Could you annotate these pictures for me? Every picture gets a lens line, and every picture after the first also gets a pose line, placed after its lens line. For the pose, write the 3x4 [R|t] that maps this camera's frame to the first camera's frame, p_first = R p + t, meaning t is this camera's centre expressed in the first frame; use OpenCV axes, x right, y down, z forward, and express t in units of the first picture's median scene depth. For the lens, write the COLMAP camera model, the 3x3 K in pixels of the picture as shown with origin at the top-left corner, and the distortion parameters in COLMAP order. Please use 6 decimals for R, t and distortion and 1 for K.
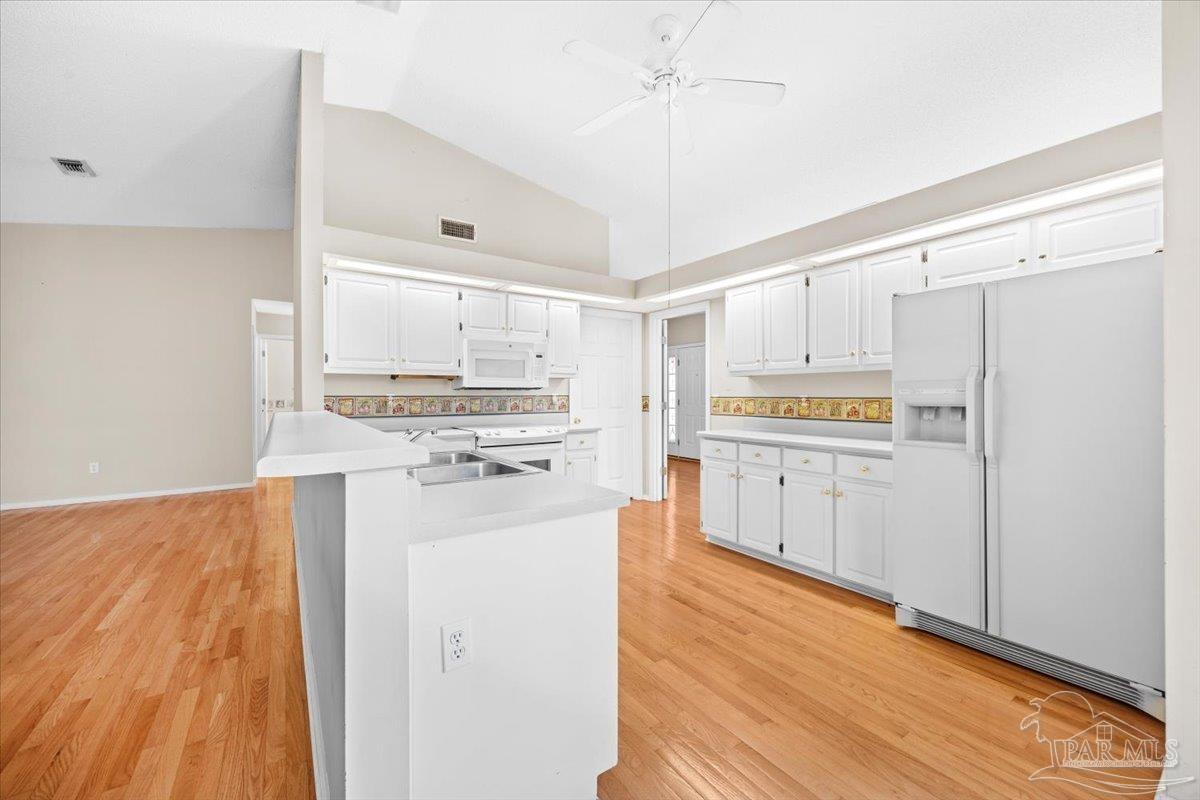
lens RADIAL K [[463.4, 0, 598.2], [0, 463.4, 398.4], [0, 0, 1]] dist [-0.003721, 0.000148]
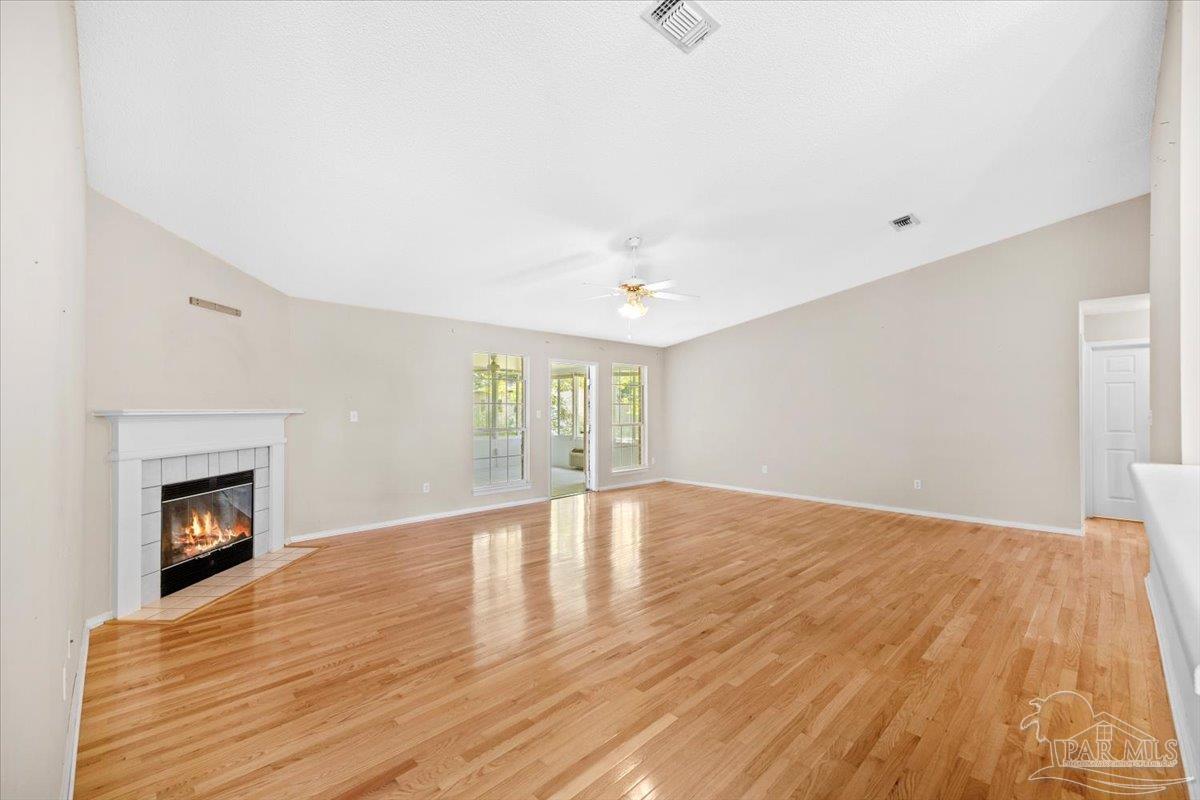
lens RADIAL K [[491.9, 0, 593.8], [0, 491.9, 404.5], [0, 0, 1]] dist [0.008885, -0.000122]
pose [[0.163822, -0.006959, -0.986465, -0.066944], [-0.007490, 0.999938, -0.008298, -0.037849], [0.986462, 0.008748, 0.163759, 0.050488]]
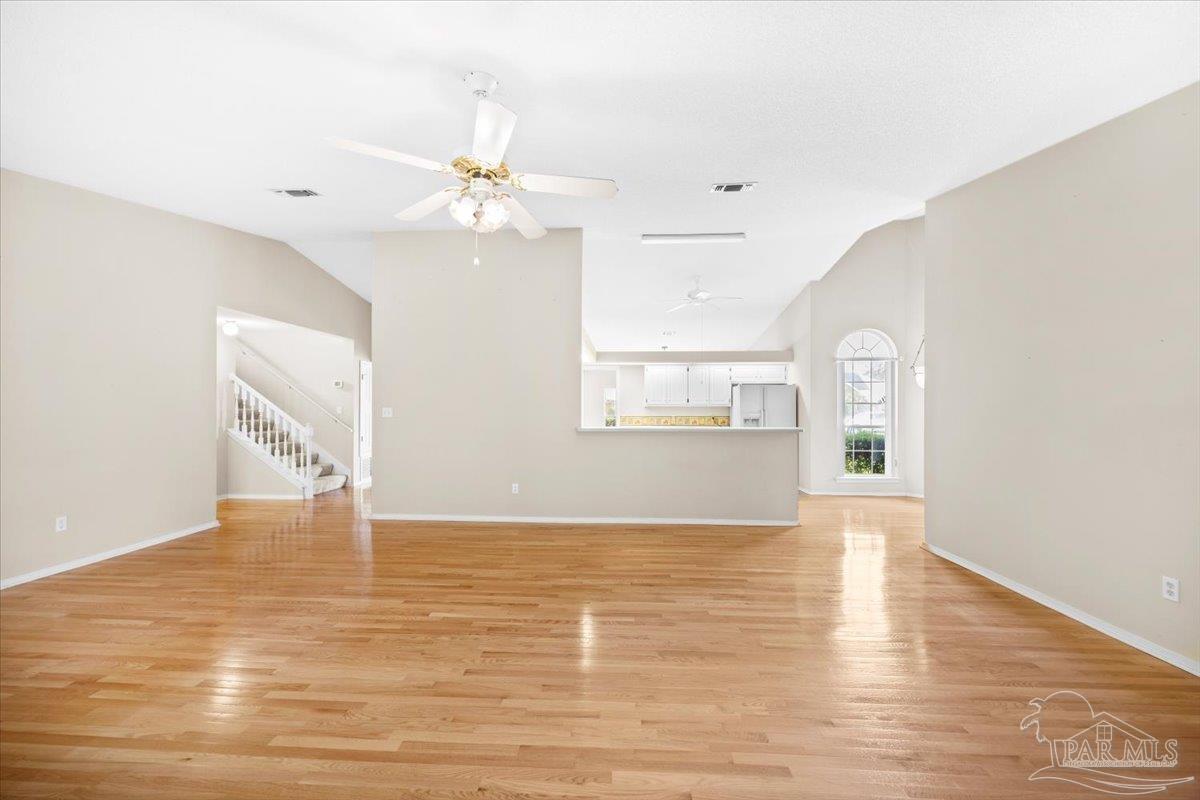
lens RADIAL K [[463.4, 0, 597.5], [0, 463.4, 408.0], [0, 0, 1]] dist [-0.003721, 0.000148]
pose [[0.611271, 0.003593, 0.791413, -1.712356], [0.003697, 0.999966, -0.007395, -0.028926], [-0.791413, 0.007446, 0.611237, -0.137501]]
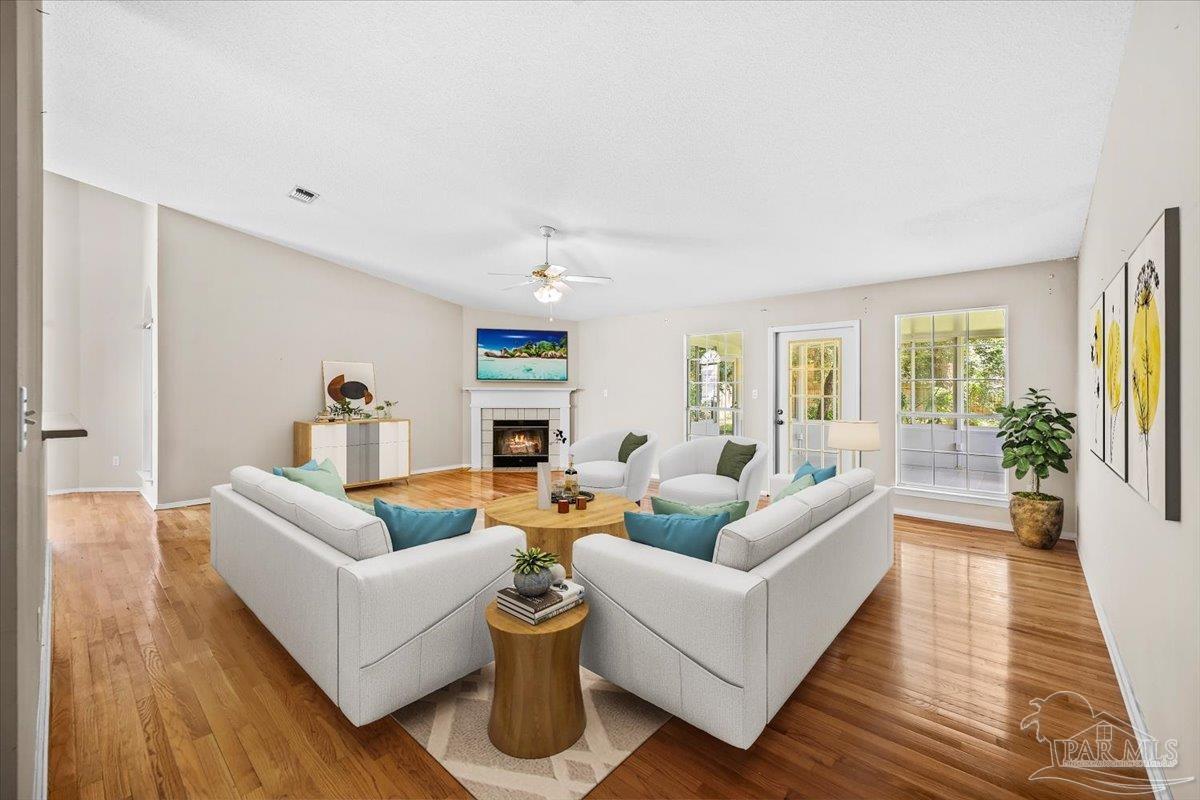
lens RADIAL K [[483.3, 0, 610.1], [0, 483.3, 389.2], [0, 0, 1]] dist [0.002470, 0.000366]
pose [[-0.968271, 0.001616, -0.249896, -1.154092], [-0.000823, 0.999953, 0.009652, -0.045738], [0.249900, 0.009552, -0.968225, 1.717263]]
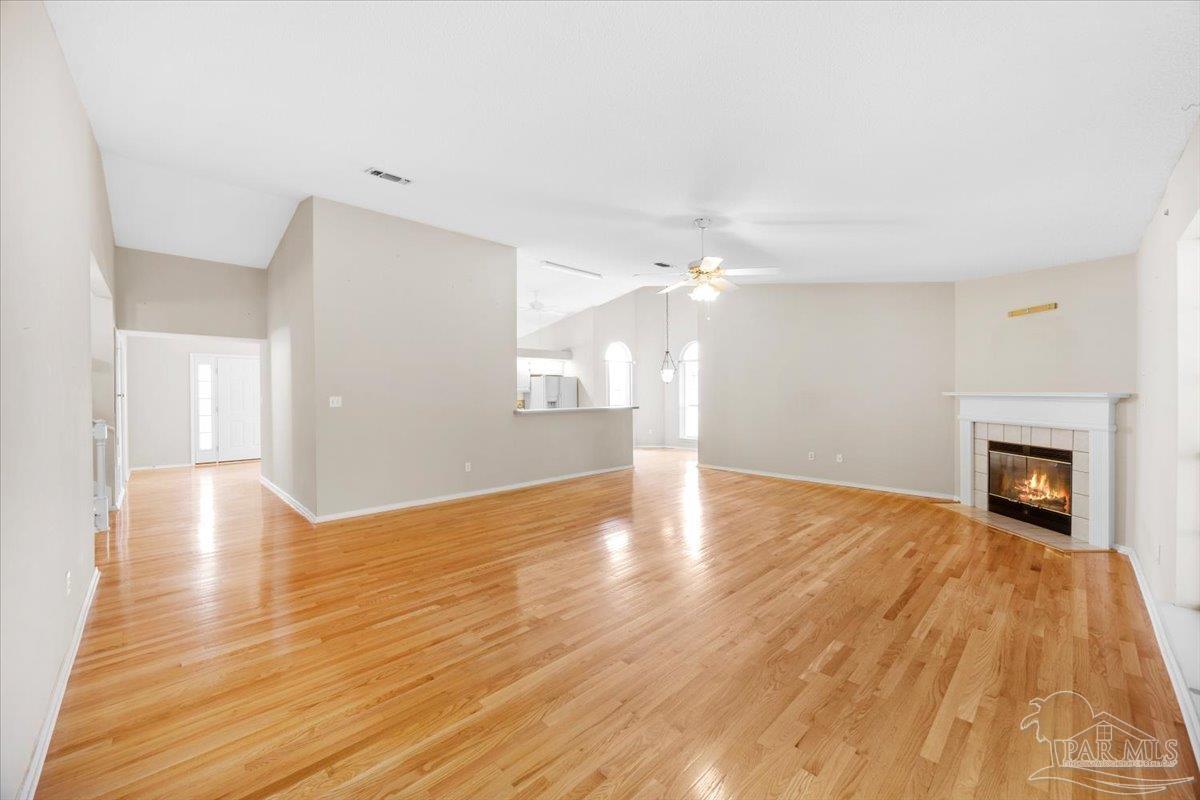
lens RADIAL K [[463.4, 0, 594.2], [0, 463.4, 391.9], [0, 0, 1]] dist [-0.003721, 0.000148]
pose [[-0.166570, 0.003976, 0.986022, -2.429888], [0.013098, 0.999913, -0.001820, -0.044236], [-0.985943, 0.012612, -0.166608, 0.837562]]
